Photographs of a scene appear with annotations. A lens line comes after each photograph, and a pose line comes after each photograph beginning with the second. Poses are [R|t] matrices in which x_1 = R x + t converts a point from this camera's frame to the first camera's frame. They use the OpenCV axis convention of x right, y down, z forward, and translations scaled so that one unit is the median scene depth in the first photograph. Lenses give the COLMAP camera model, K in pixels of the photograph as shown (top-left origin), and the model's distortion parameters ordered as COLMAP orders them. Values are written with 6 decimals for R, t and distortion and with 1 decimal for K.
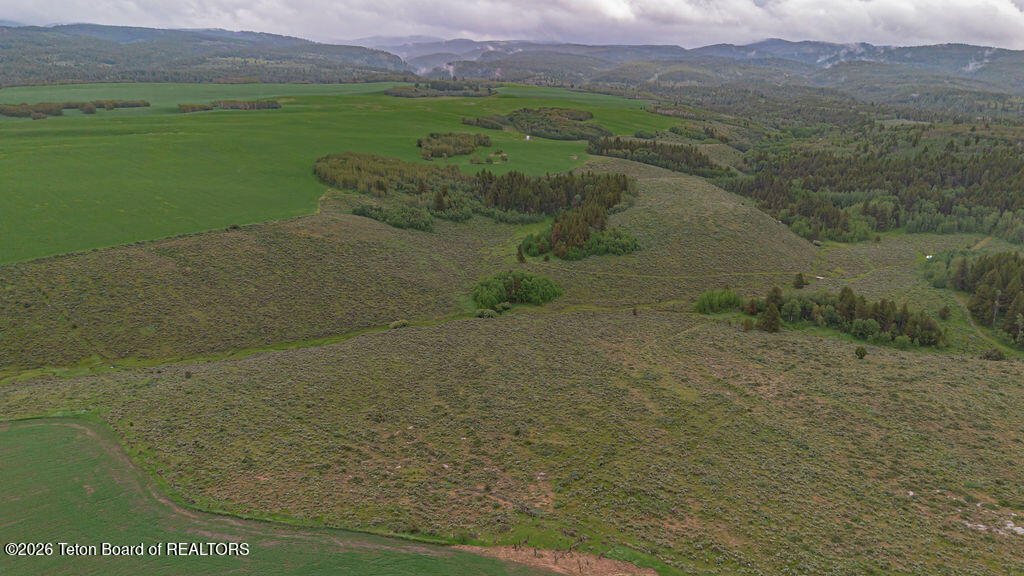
lens RADIAL K [[718.5, 0, 512.0], [0, 718.5, 288.0], [0, 0, 1]] dist [0.088508, -0.075549]
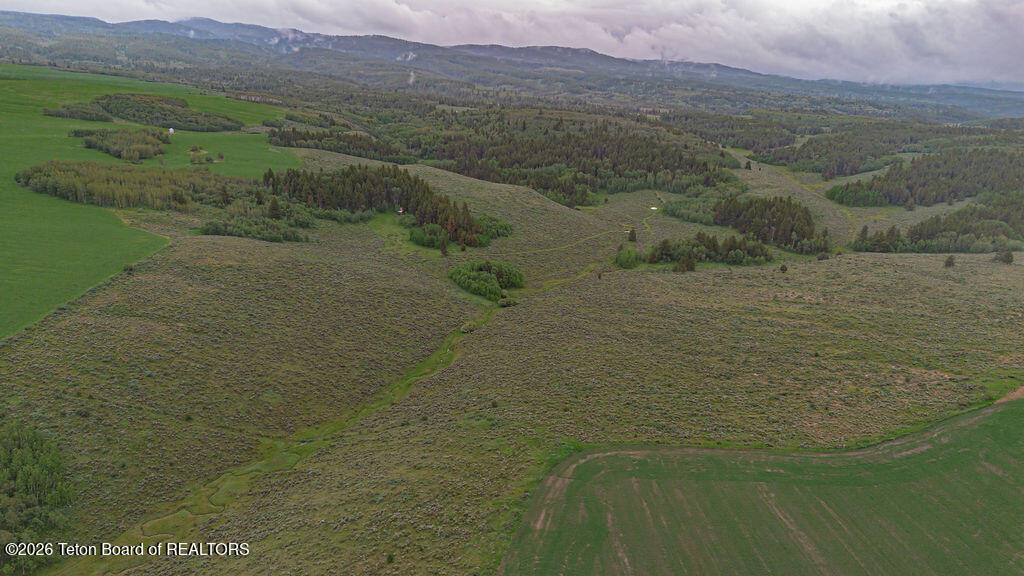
lens RADIAL K [[718.5, 0, 512.0], [0, 718.5, 288.0], [0, 0, 1]] dist [0.088508, -0.075549]
pose [[0.749143, -0.181654, 0.637014, -0.212153], [0.166790, 0.982408, 0.083999, -0.022143], [-0.641067, 0.043320, 0.766262, 0.056176]]
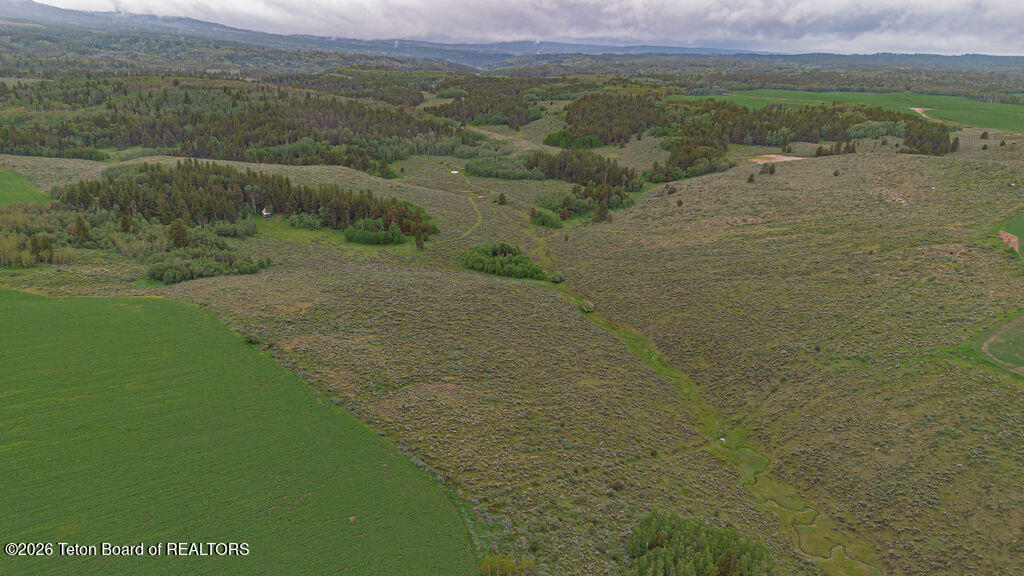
lens RADIAL K [[718.5, 0, 512.0], [0, 718.5, 288.0], [0, 0, 1]] dist [0.088508, -0.075549]
pose [[0.149292, -0.337443, 0.929432, -0.319318], [0.264083, 0.919430, 0.291393, -0.086317], [-0.952876, 0.201944, 0.226376, 0.252855]]
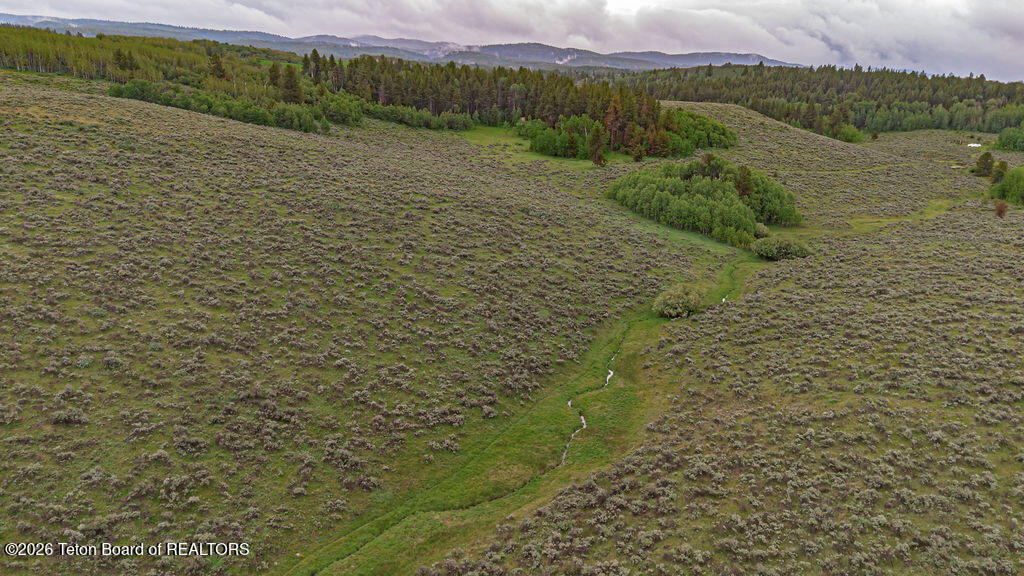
lens RADIAL K [[718.5, 0, 512.0], [0, 718.5, 288.0], [0, 0, 1]] dist [0.088508, -0.075549]
pose [[0.866723, -0.122587, 0.483491, -0.099781], [0.123920, 0.991858, 0.029338, 0.008860], [-0.483151, 0.034486, 0.874858, 0.227903]]
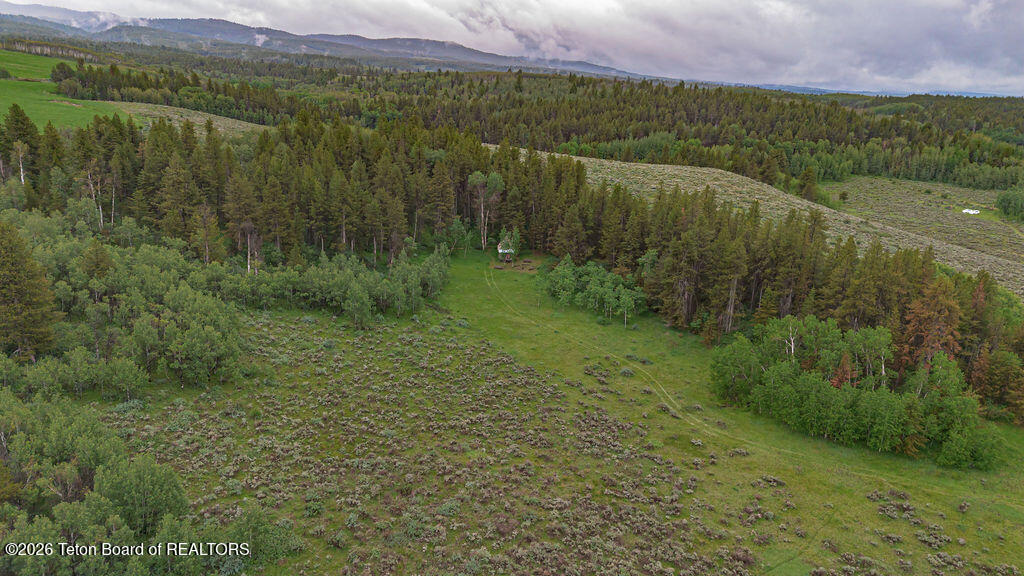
lens RADIAL K [[718.5, 0, 512.0], [0, 718.5, 288.0], [0, 0, 1]] dist [0.088508, -0.075549]
pose [[0.601966, -0.217201, 0.768414, -0.069120], [0.197533, 0.972892, 0.120254, -0.053432], [-0.773704, 0.079398, 0.628552, 0.371058]]
